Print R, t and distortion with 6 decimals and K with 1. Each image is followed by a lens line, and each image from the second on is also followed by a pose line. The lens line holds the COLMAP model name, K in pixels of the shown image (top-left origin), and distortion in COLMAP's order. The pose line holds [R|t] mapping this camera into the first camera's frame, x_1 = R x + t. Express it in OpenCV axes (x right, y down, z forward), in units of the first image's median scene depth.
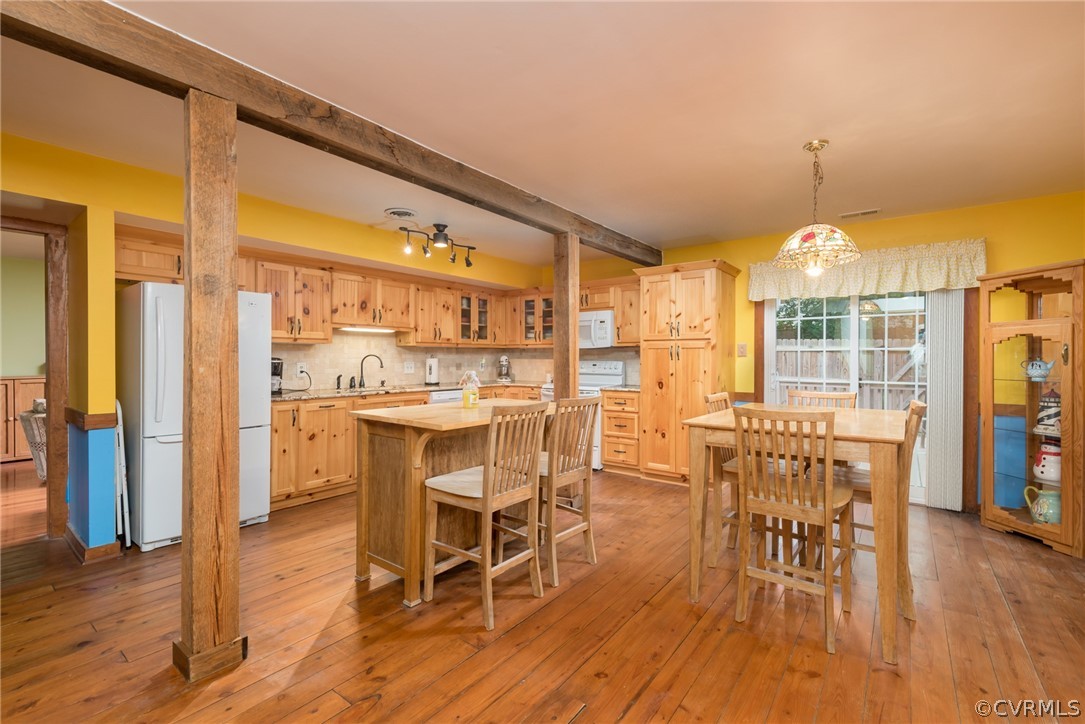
lens RADIAL K [[472.7, 0, 539.7], [0, 472.7, 360.8], [0, 0, 1]] dist [-0.001151, 0.000030]
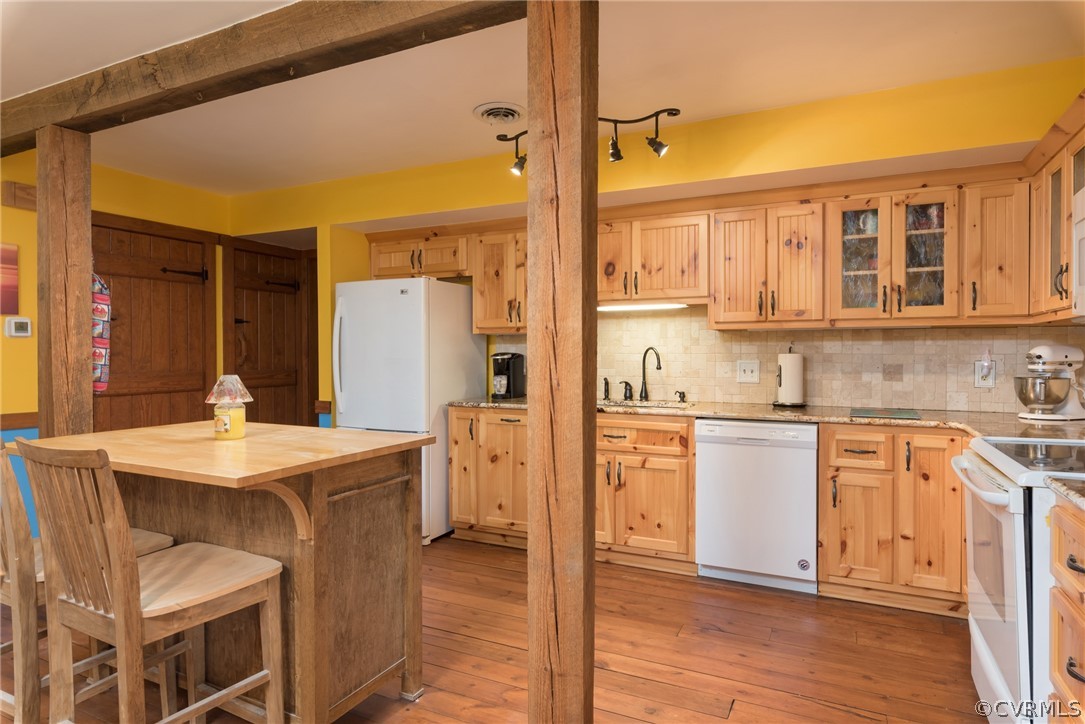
lens RADIAL K [[612.4, 0, 541.8], [0, 612.4, 362.3], [0, 0, 1]] dist [0.001874, -0.001531]
pose [[0.202372, 0.014067, -0.979208, 0.371882], [-0.004876, 0.999899, 0.013356, -0.003740], [0.979297, 0.002072, 0.202420, 0.678278]]
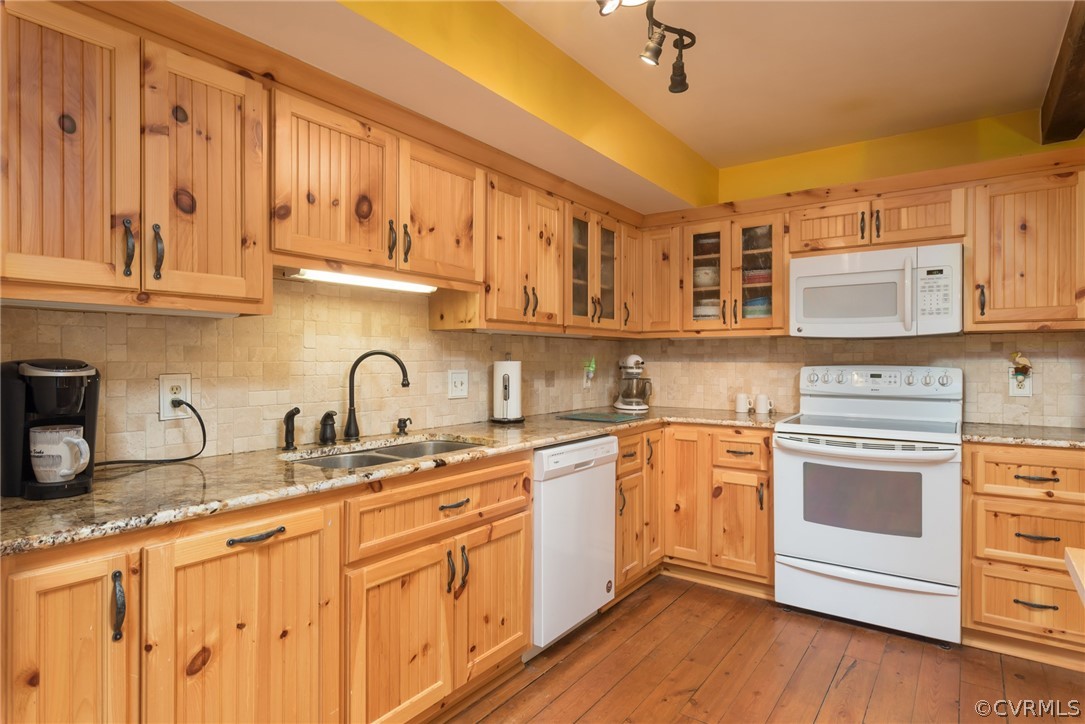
lens RADIAL K [[585.6, 0, 543.2], [0, 585.6, 363.0], [0, 0, 1]] dist [-0.004304, -0.001903]
pose [[0.999443, -0.000607, 0.033365, -0.232967], [0.000629, 1.000000, -0.000648, -0.003420], [-0.033364, 0.000669, 0.999443, 0.518011]]
